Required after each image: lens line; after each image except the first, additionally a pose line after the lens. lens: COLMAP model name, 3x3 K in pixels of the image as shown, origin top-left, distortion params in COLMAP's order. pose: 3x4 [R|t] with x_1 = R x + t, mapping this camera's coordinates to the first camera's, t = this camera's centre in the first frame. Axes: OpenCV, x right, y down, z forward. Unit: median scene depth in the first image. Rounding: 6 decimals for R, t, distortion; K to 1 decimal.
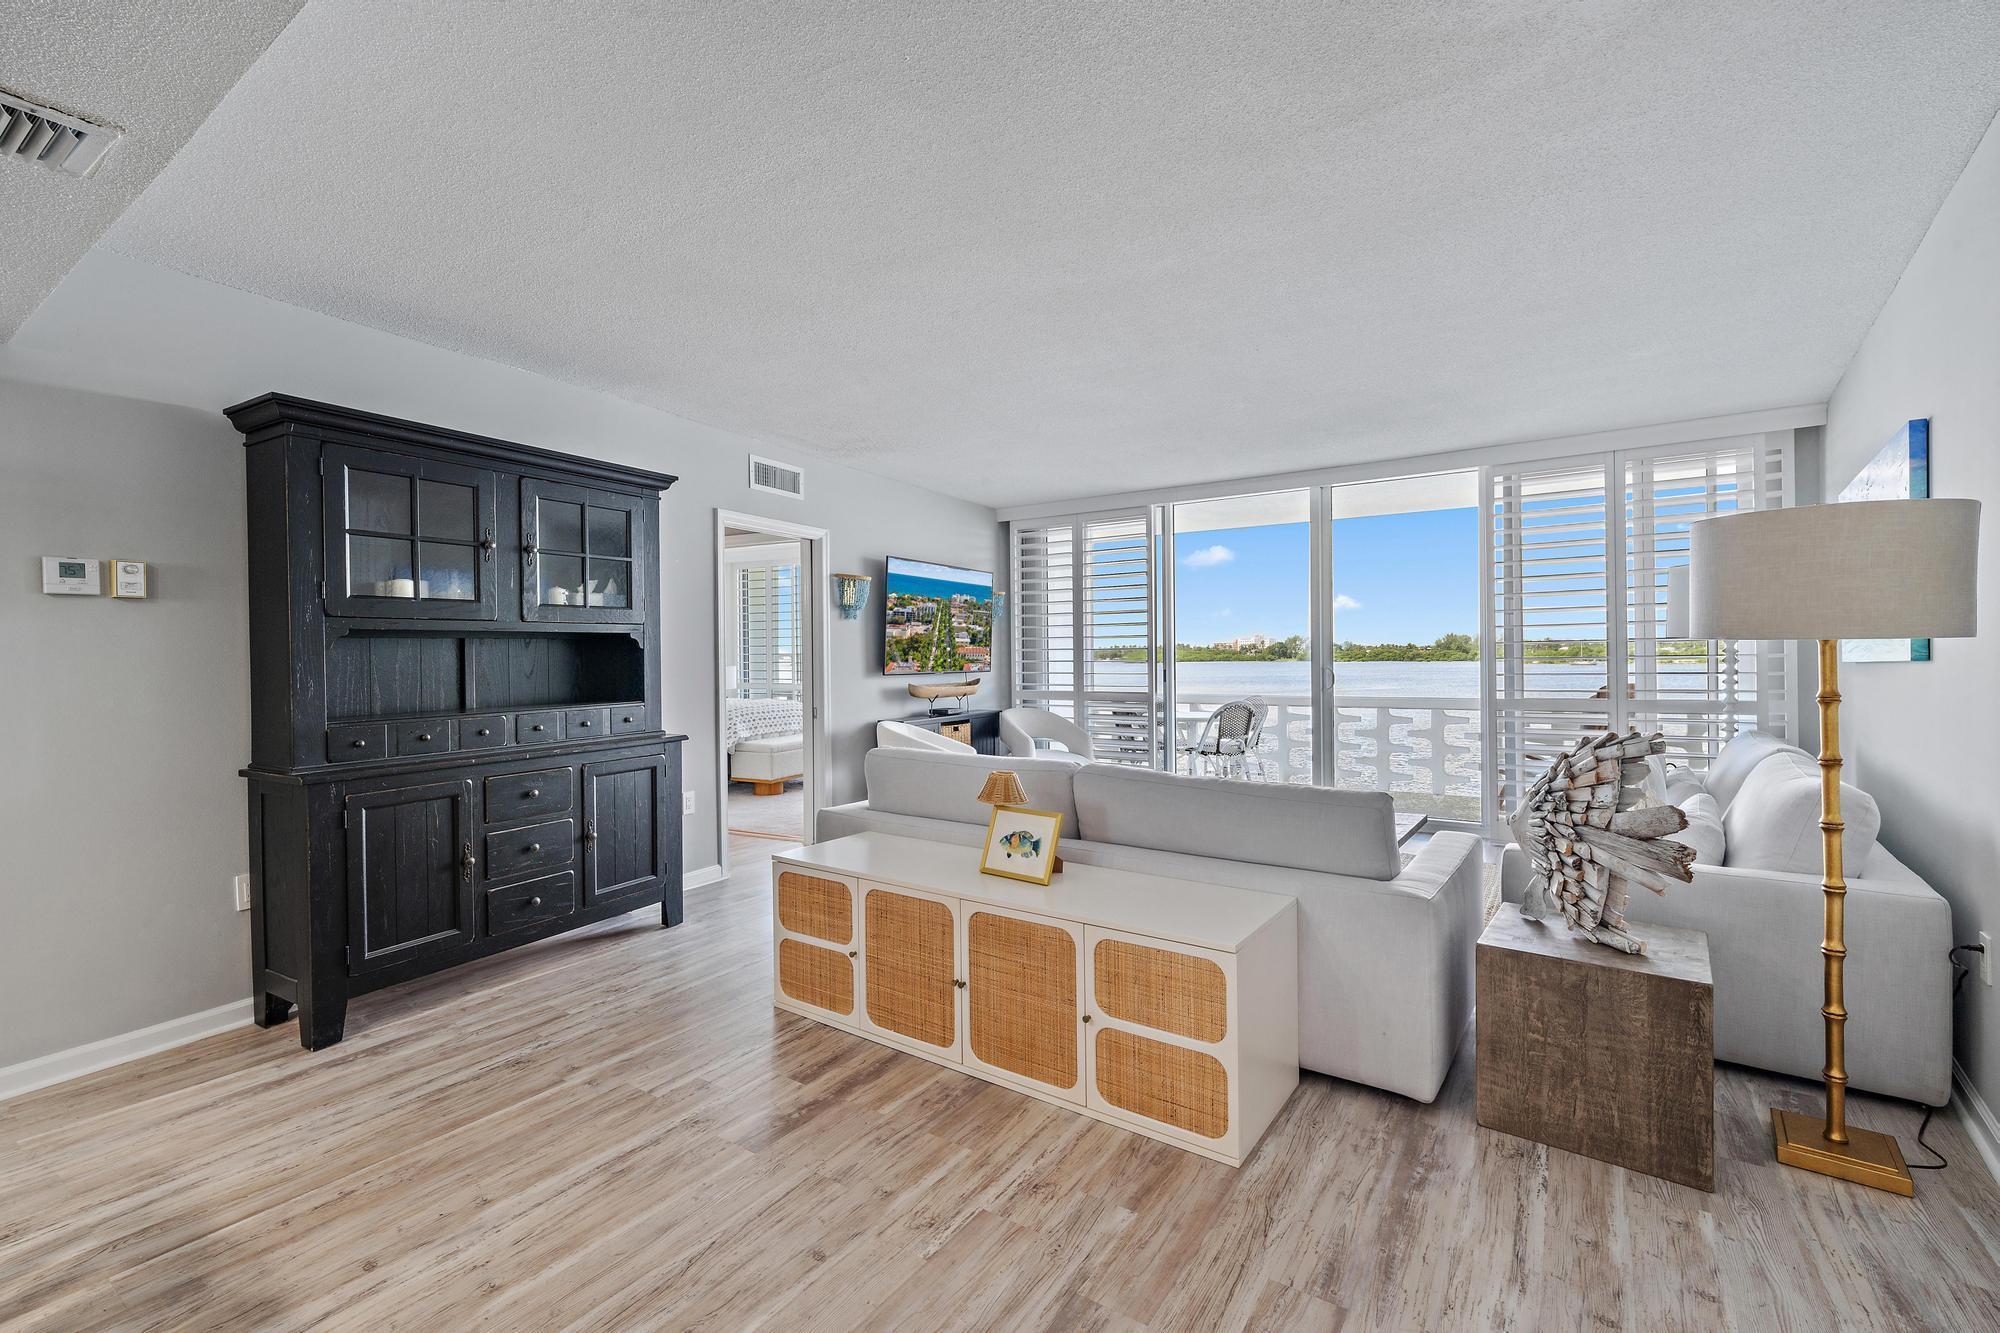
lens RADIAL K [[825.4, 0, 1000.0], [0, 825.4, 666.5], [0, 0, 1]] dist [0.001331, -0.010961]
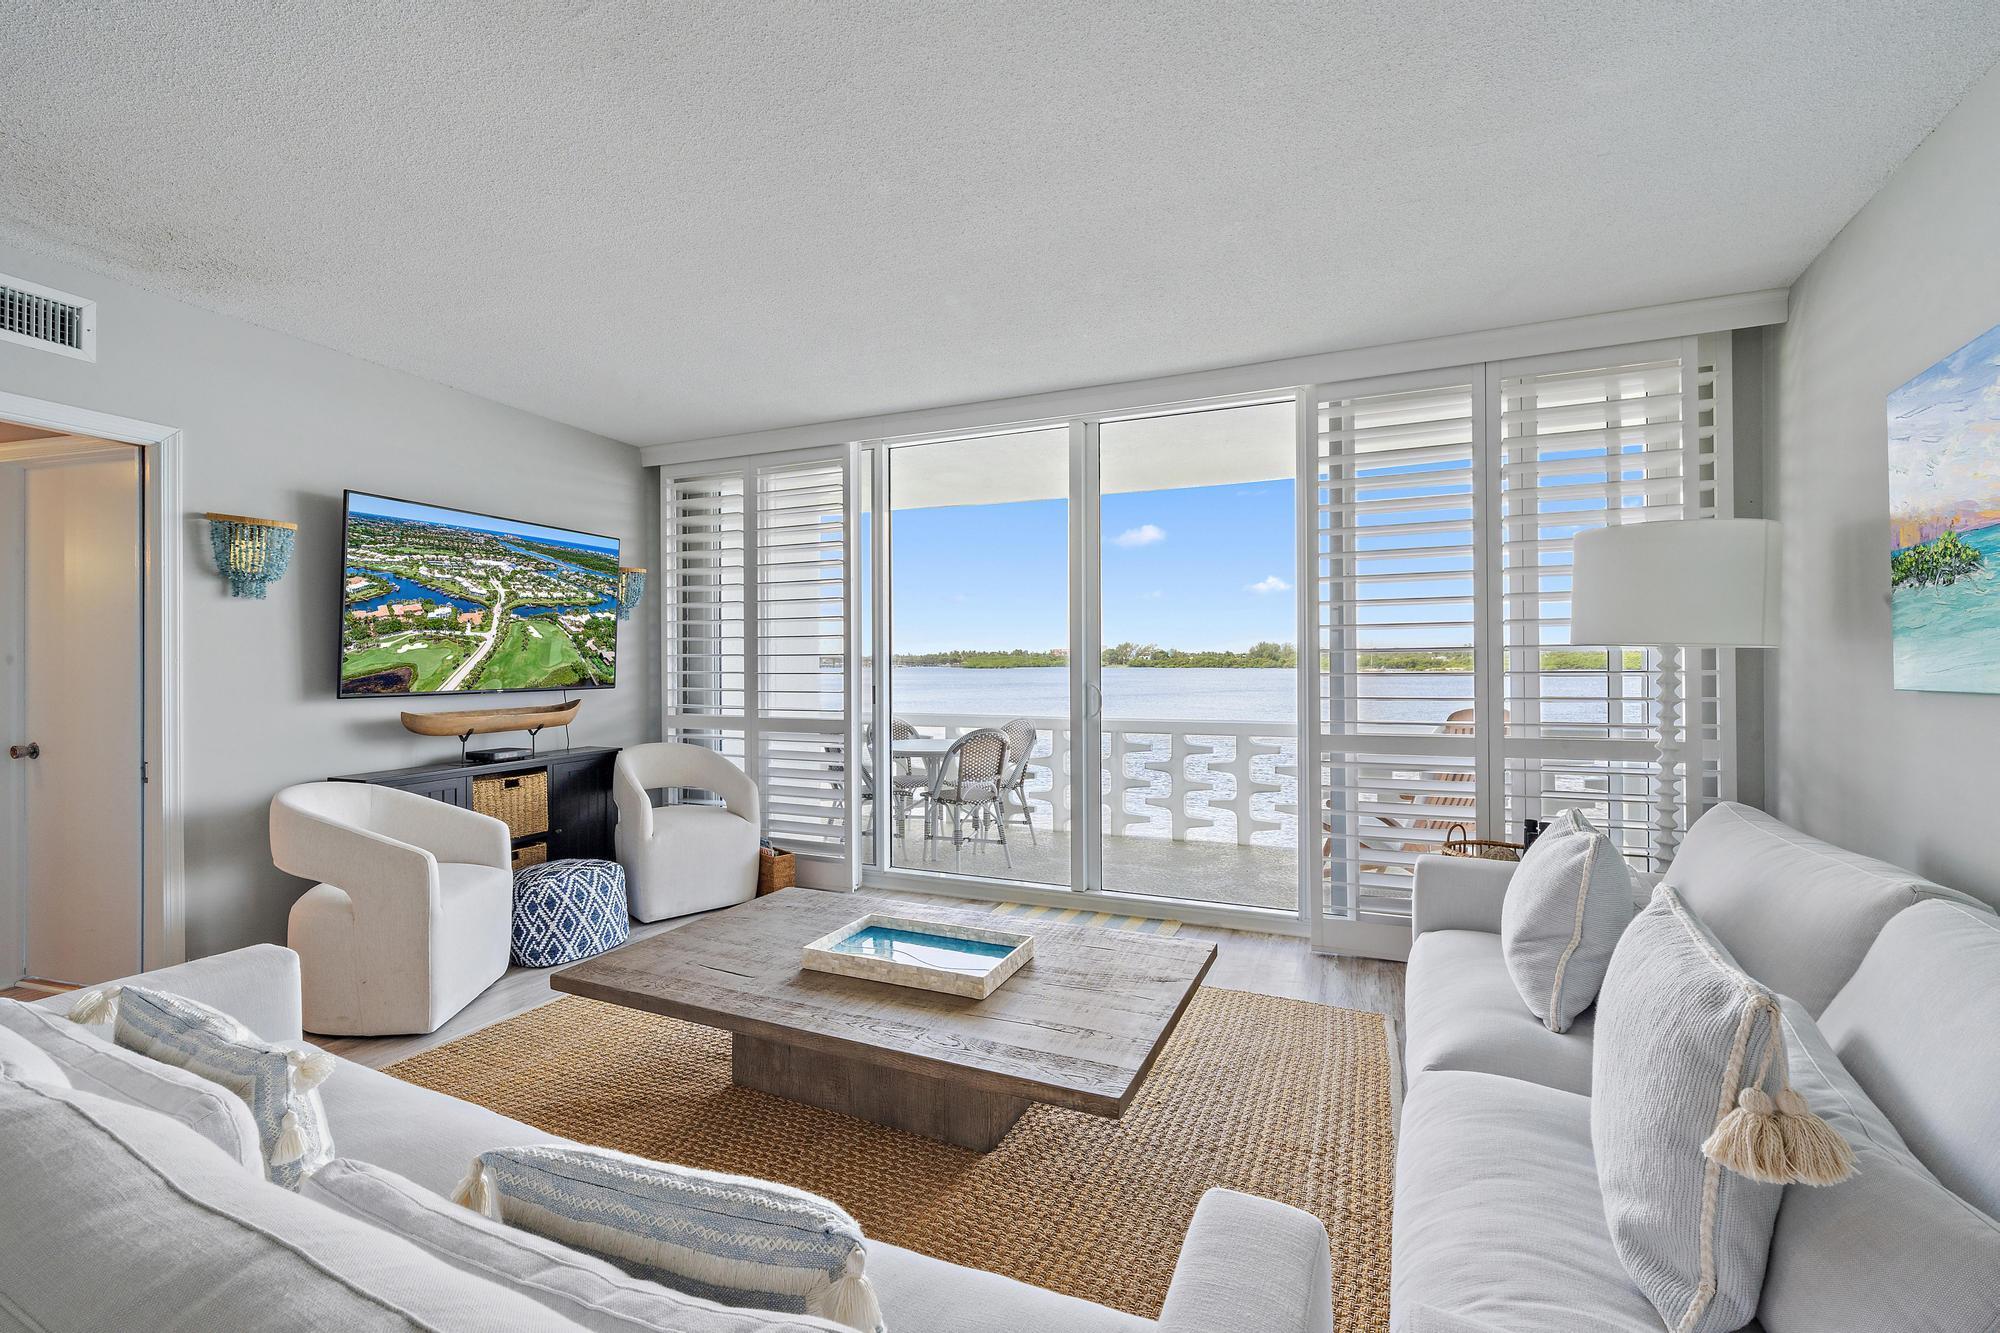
lens RADIAL K [[825.4, 0, 1000.0], [0, 825.4, 666.5], [0, 0, 1]] dist [0.001331, -0.010961]
pose [[0.981588, 0.005174, 0.190940, 0.186824], [-0.004043, 0.999972, -0.006317, -0.009119], [-0.190967, 0.005428, 0.981581, 0.333807]]
